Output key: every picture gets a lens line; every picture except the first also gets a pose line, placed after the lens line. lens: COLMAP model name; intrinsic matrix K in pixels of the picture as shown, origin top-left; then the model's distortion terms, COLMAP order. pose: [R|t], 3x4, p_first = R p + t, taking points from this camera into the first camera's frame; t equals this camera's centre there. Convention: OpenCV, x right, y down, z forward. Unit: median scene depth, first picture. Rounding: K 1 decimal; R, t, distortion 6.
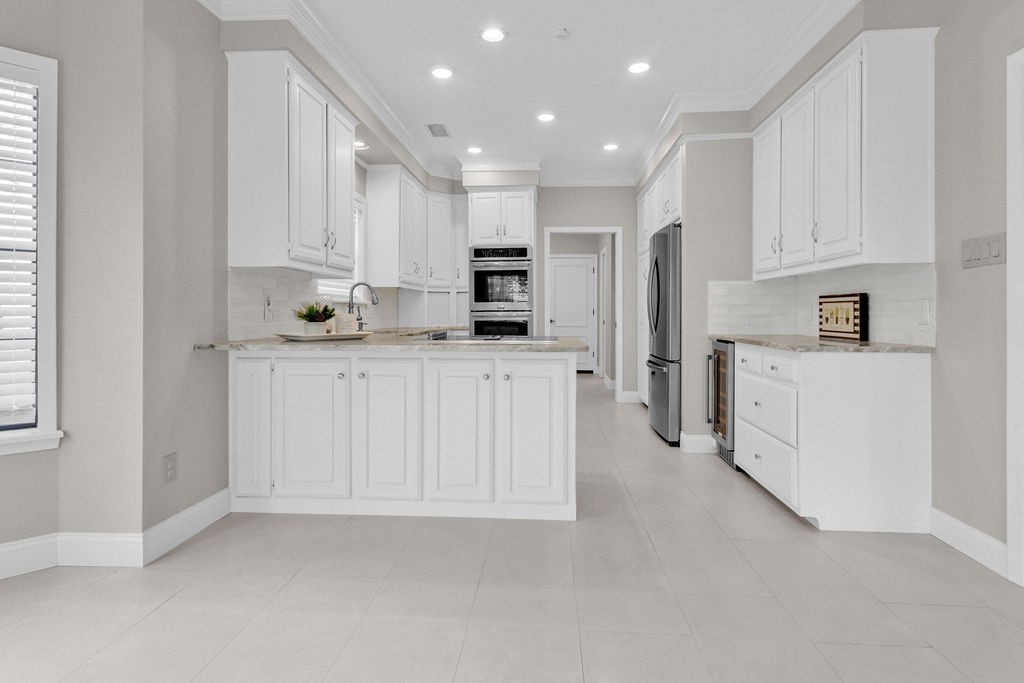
lens RADIAL K [[512.3, 0, 511.7], [0, 512.3, 312.7], [0, 0, 1]] dist [0.001098, 0.000232]
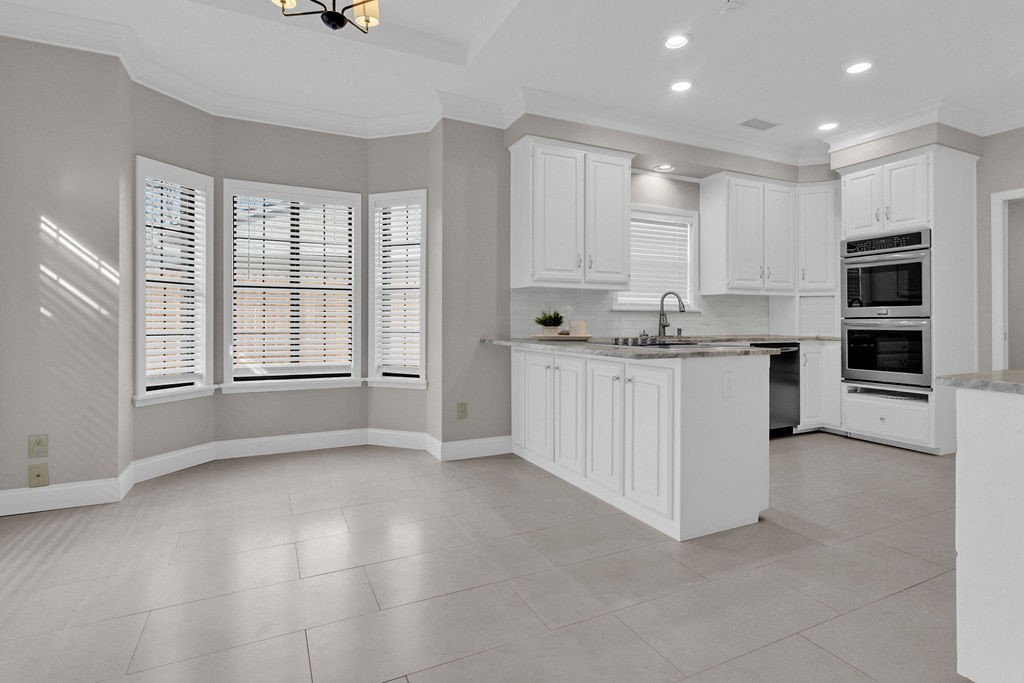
lens RADIAL K [[512.3, 0, 511.7], [0, 512.3, 312.7], [0, 0, 1]] dist [0.001098, 0.000232]
pose [[0.499932, -0.009746, -0.866010, 0.430847], [-0.002532, 0.999916, -0.012714, 0.000112], [0.866061, 0.008549, 0.499866, 0.144664]]
